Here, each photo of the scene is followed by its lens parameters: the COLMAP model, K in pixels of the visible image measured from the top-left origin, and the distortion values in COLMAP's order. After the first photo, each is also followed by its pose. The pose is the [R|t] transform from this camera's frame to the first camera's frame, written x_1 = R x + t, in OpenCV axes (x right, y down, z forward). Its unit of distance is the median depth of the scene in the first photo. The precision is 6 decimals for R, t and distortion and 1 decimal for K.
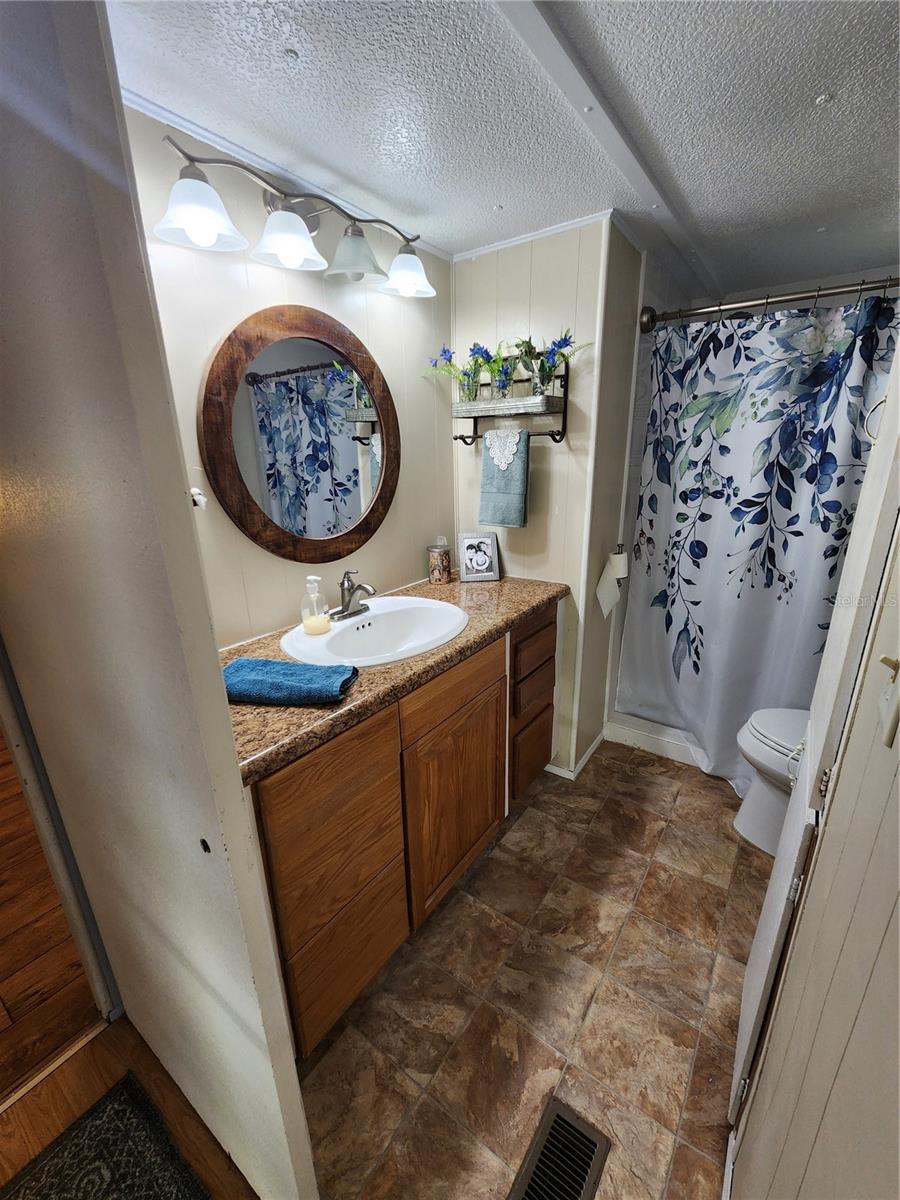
lens RADIAL K [[493.0, 0, 457.7], [0, 493.0, 609.4], [0, 0, 1]] dist [-0.001348, -0.000047]
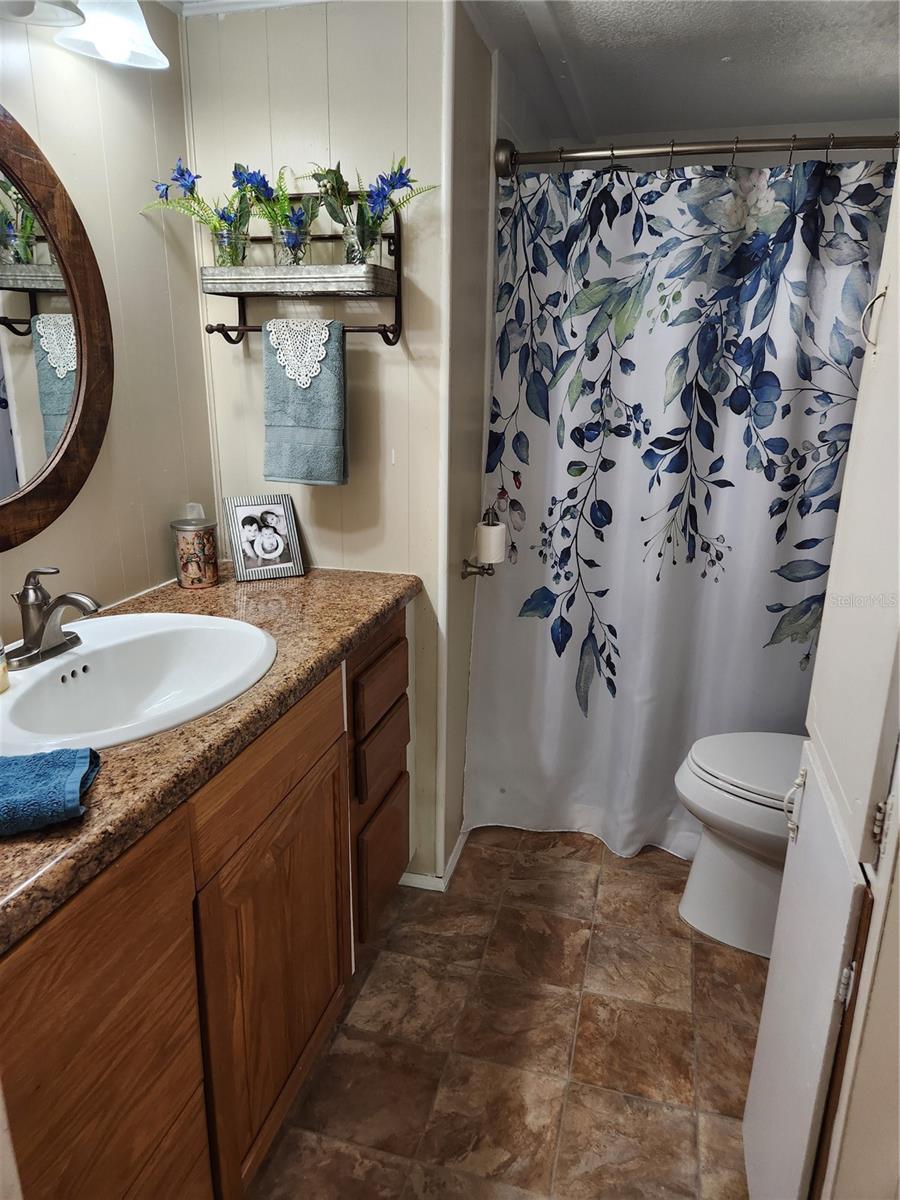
lens RADIAL K [[802.5, 0, 453.6], [0, 802.5, 607.7], [0, 0, 1]] dist [0.081235, -0.065915]
pose [[0.938768, -0.069921, 0.337379, -0.093932], [0.077387, 0.996963, -0.008714, 0.002811], [-0.335746, 0.034289, 0.941328, 0.038444]]
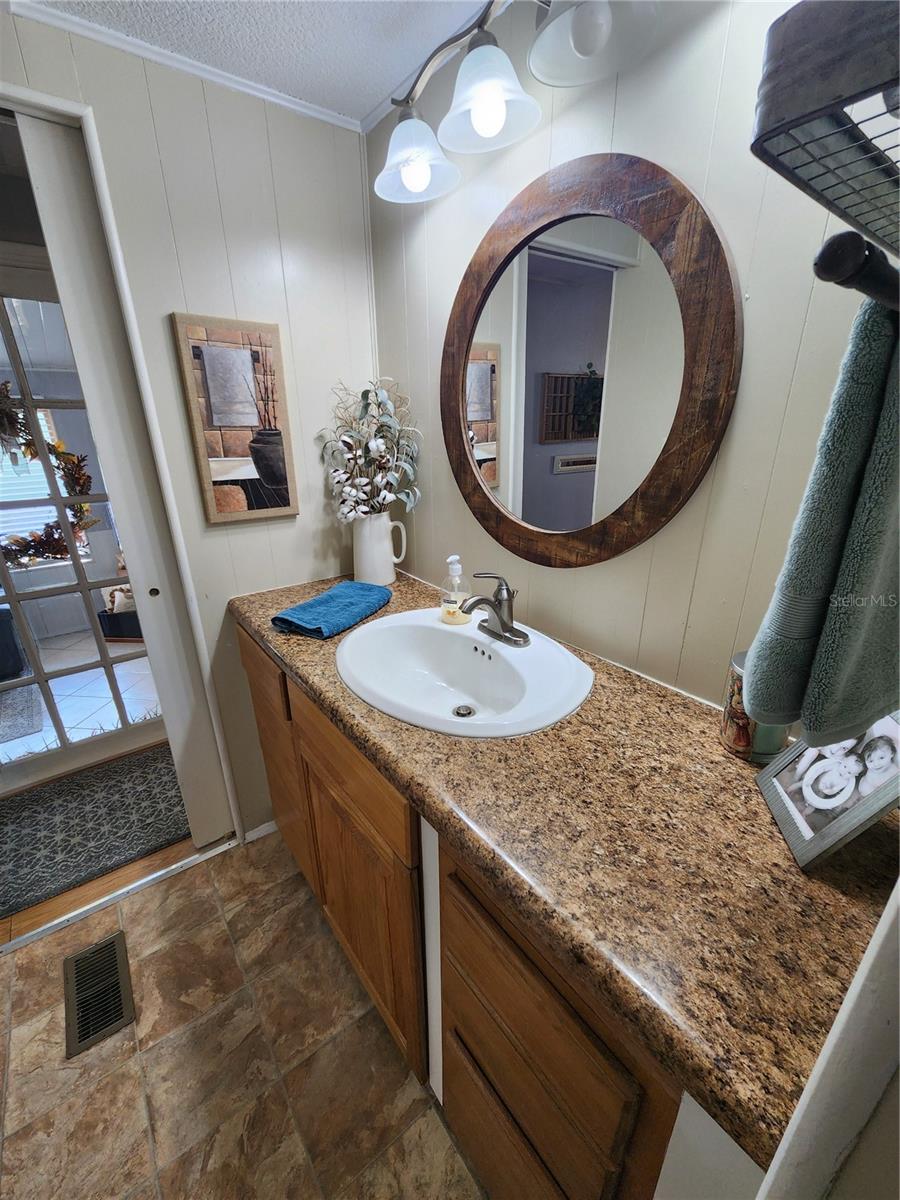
lens RADIAL K [[493.0, 0, 457.7], [0, 493.0, 609.4], [0, 0, 1]] dist [-0.001348, -0.000047]
pose [[-0.294692, 0.364336, -0.883412, 0.416095], [-0.281230, 0.850457, 0.444559, -0.315740], [0.913272, 0.379450, -0.148160, 0.998151]]
